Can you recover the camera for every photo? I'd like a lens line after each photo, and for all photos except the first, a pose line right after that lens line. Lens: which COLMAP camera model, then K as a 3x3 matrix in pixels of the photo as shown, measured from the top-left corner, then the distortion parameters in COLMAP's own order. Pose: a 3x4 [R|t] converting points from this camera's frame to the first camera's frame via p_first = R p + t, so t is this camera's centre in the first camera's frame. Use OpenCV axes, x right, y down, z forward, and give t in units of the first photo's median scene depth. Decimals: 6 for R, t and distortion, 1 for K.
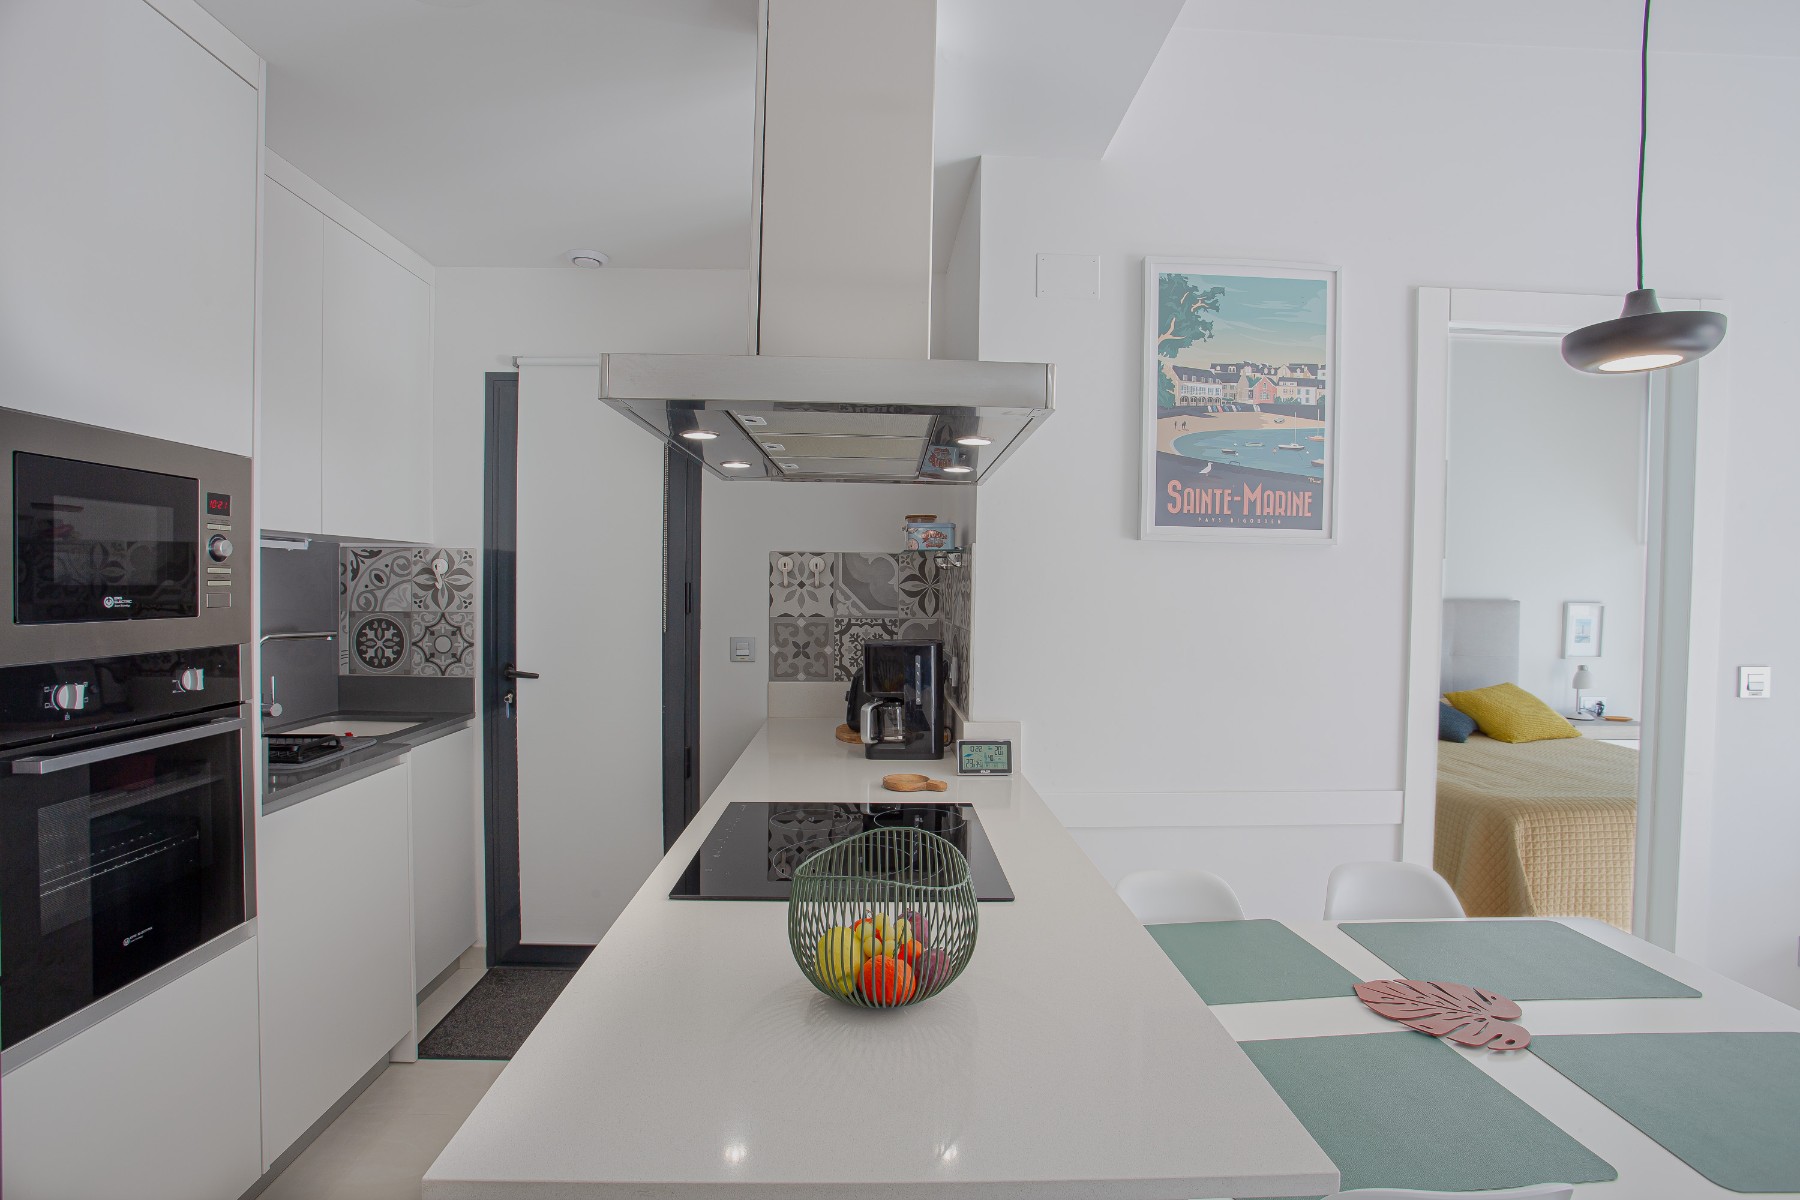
lens RADIAL K [[878.1, 0, 900.0], [0, 878.1, 600.0], [0, 0, 1]] dist [-0.061700, 0.000496]
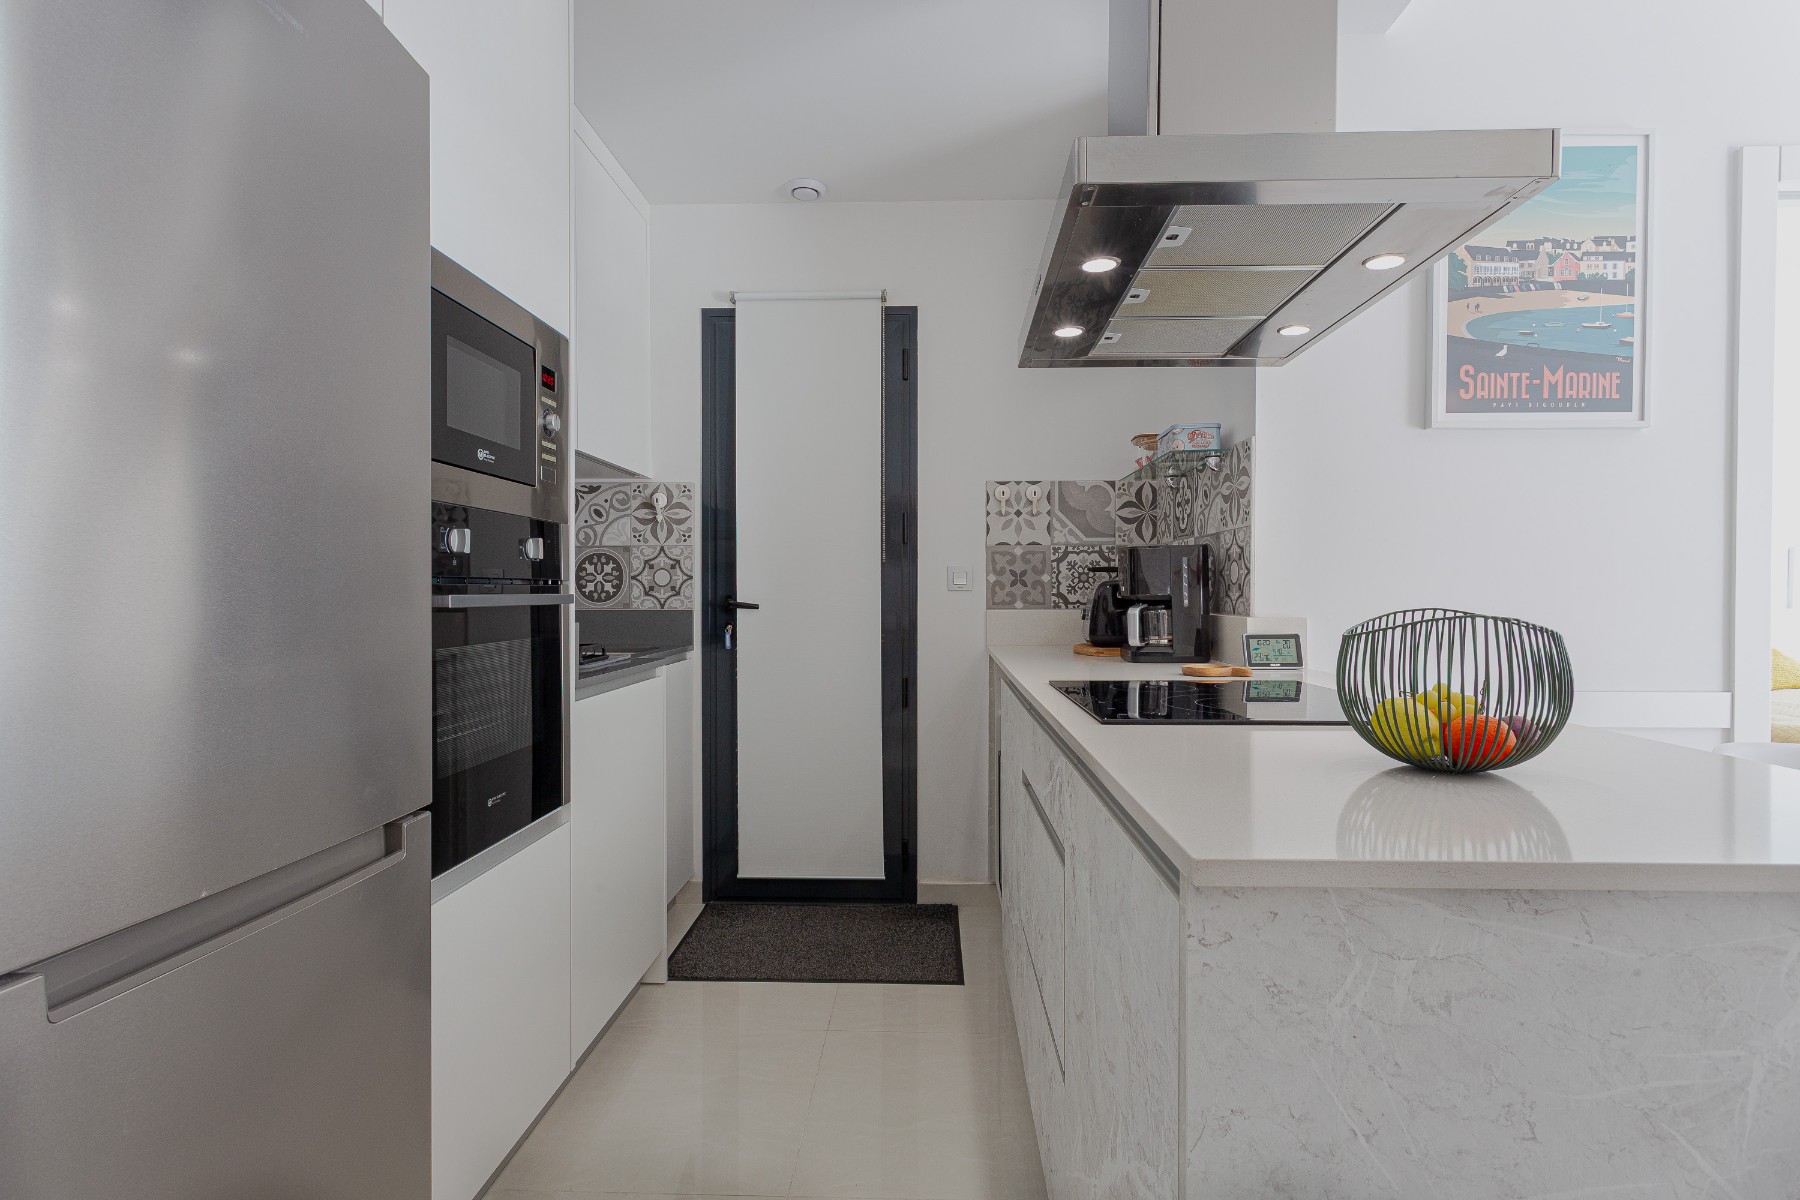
lens RADIAL K [[858.9, 0, 900.0], [0, 858.9, 600.0], [0, 0, 1]] dist [0.005050, 0.000579]
pose [[0.997989, -0.012110, -0.062212, -0.189668], [0.011168, 0.999818, -0.015462, 0.097025], [0.062388, 0.014736, 0.997943, 0.010146]]
